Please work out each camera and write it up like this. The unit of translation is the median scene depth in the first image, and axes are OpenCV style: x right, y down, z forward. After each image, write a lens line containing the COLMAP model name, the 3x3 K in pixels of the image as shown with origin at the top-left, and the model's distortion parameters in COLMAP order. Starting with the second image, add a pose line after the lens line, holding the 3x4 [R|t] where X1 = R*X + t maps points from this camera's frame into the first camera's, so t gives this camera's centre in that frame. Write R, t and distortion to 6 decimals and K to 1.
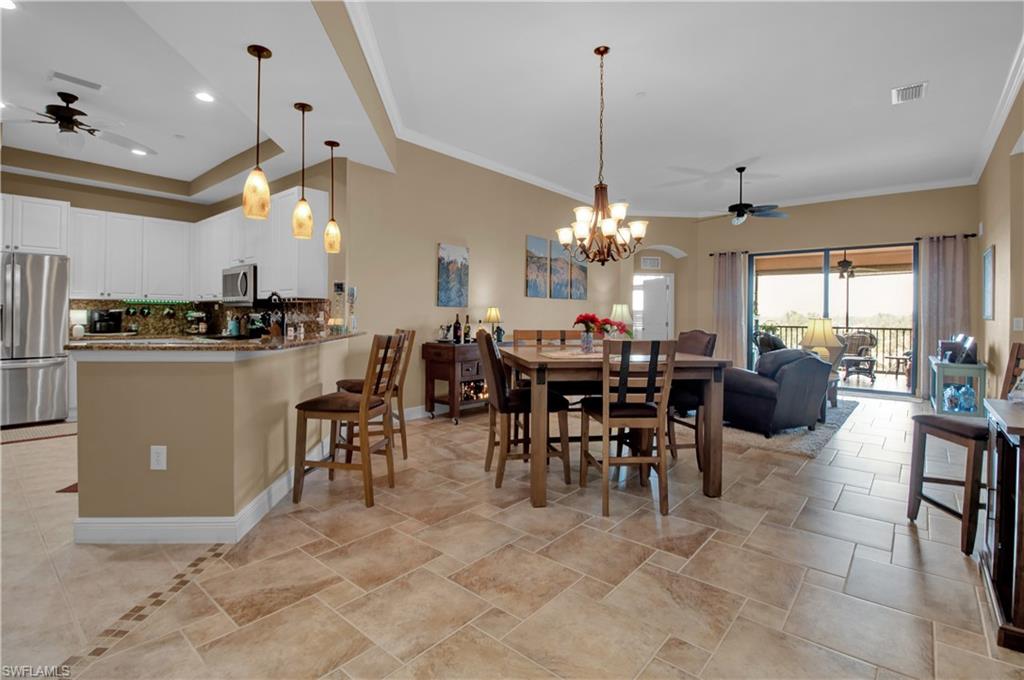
lens RADIAL K [[484.5, 0, 495.2], [0, 484.5, 311.8], [0, 0, 1]] dist [-0.009018, -0.007368]
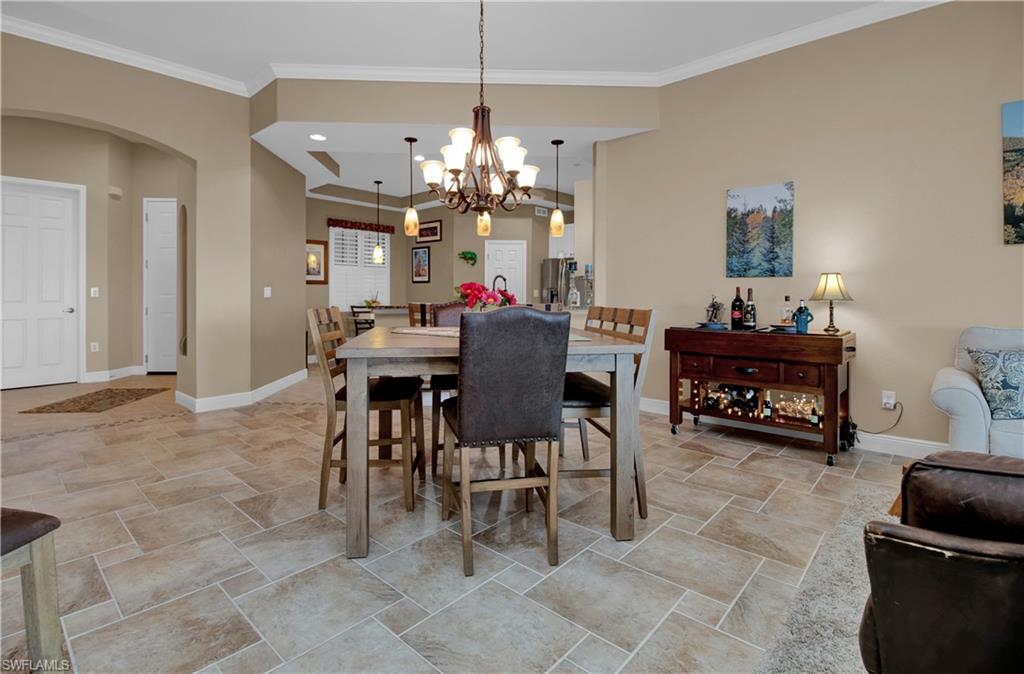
lens RADIAL K [[491.2, 0, 499.2], [0, 491.2, 280.5], [0, 0, 1]] dist [-0.008214, -0.005477]
pose [[-0.028397, -0.039457, -0.998818, 0.633767], [0.002814, 0.999214, -0.039552, 0.021668], [0.999593, -0.003934, -0.028264, 0.685776]]
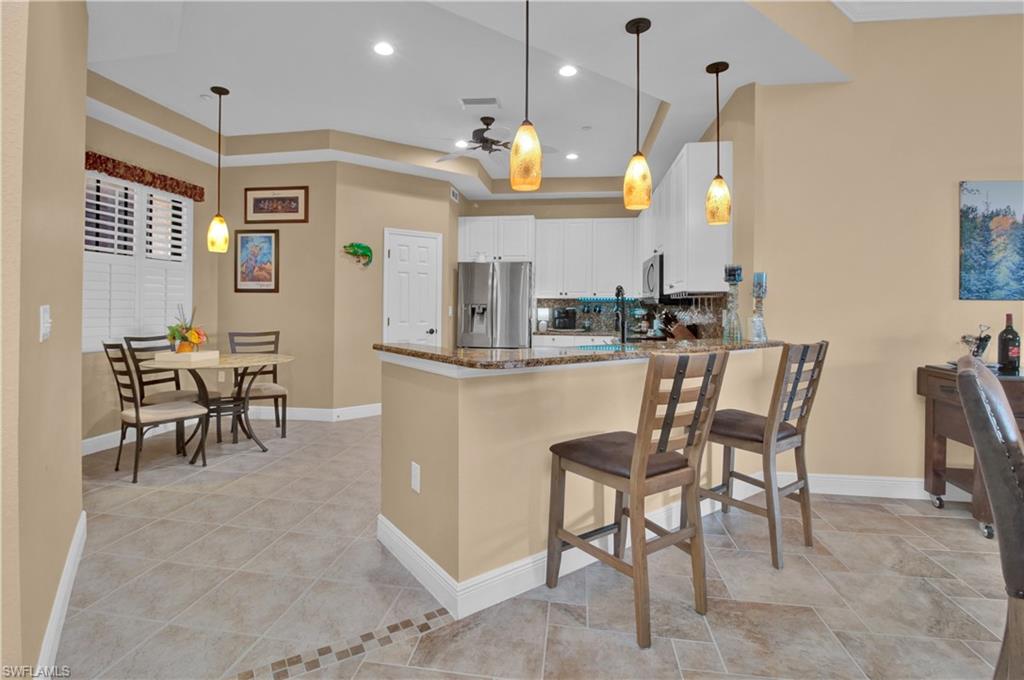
lens RADIAL K [[484.5, 0, 498.9], [0, 484.5, 305.6], [0, 0, 1]] dist [-0.009018, -0.007368]
pose [[0.530361, -0.005932, -0.847751, 0.060239], [0.001732, 0.999981, -0.005914, -0.002568], [0.847770, 0.001669, 0.530362, 0.288080]]
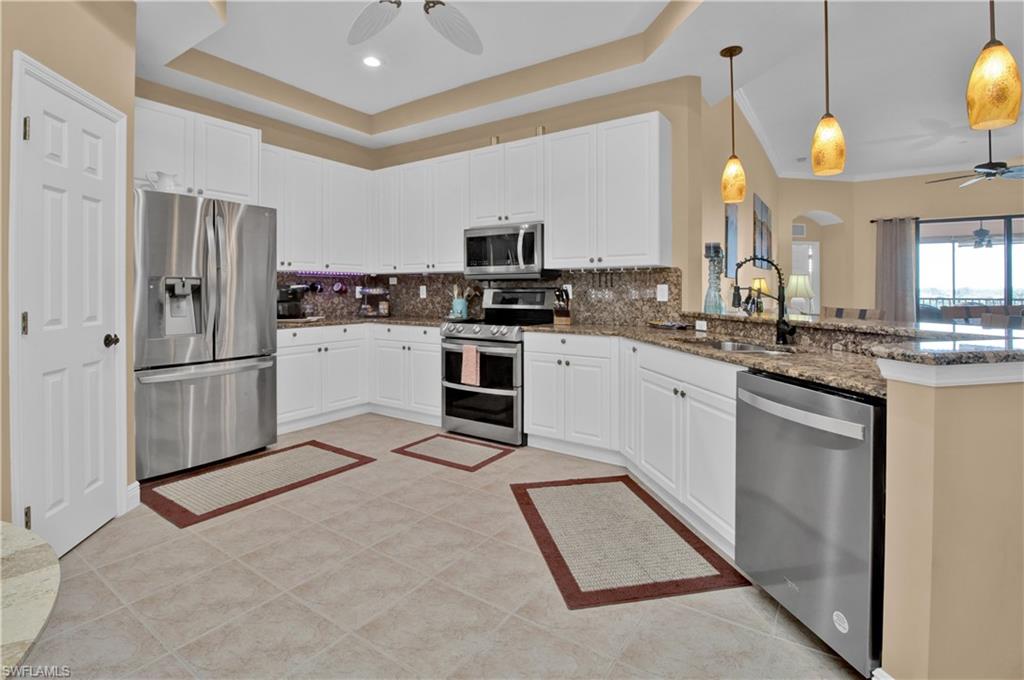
lens RADIAL K [[484.5, 0, 505.6], [0, 484.5, 290.5], [0, 0, 1]] dist [-0.009018, -0.007368]
pose [[0.993729, -0.010154, 0.111356, -0.585961], [0.009254, 0.999920, 0.008595, 0.000283], [-0.111434, -0.007510, 0.993743, 0.250484]]
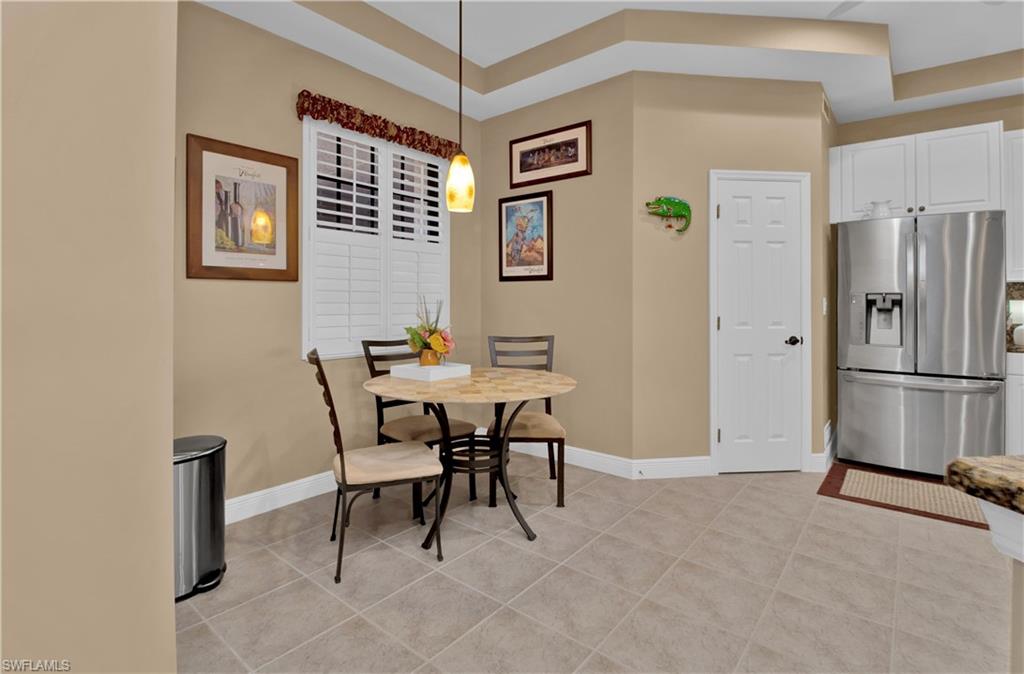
lens RADIAL K [[491.2, 0, 502.8], [0, 491.2, 285.8], [0, 0, 1]] dist [-0.008214, -0.005477]
pose [[0.018697, -0.038017, -0.999102, -0.287321], [0.004190, 0.999271, -0.037946, -0.001009], [0.999816, -0.003477, 0.018843, 0.341390]]
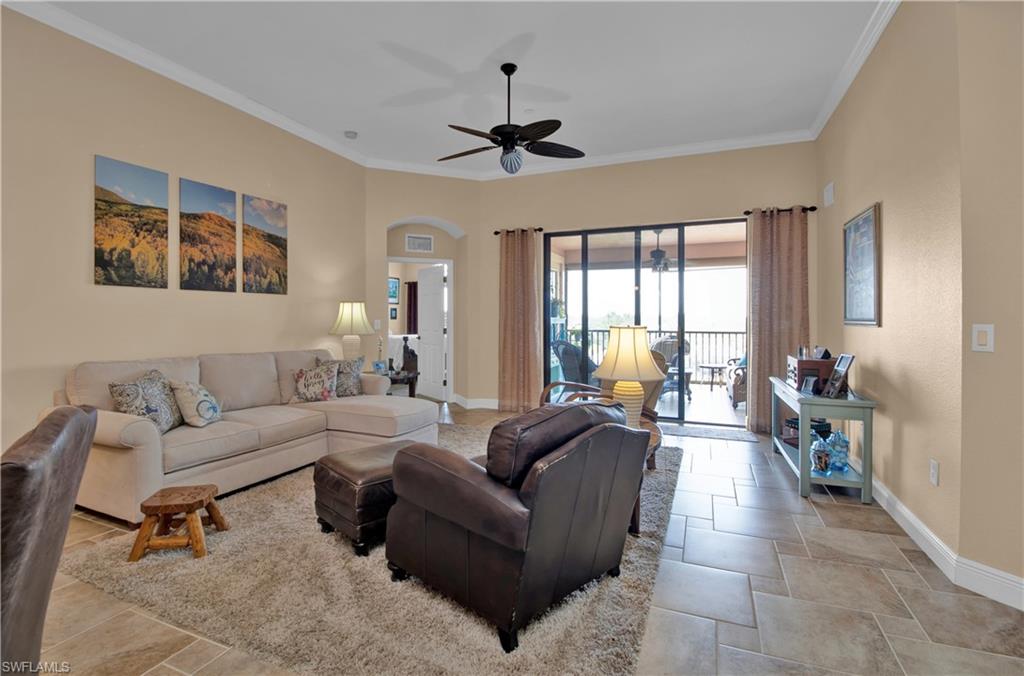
lens RADIAL K [[491.2, 0, 493.9], [0, 491.2, 304.8], [0, 0, 1]] dist [-0.008214, -0.005477]
pose [[0.950836, 0.000883, 0.309694, 0.358288], [0.004588, 0.999846, -0.016936, -0.001196], [-0.309662, 0.017524, 0.950685, 0.519752]]
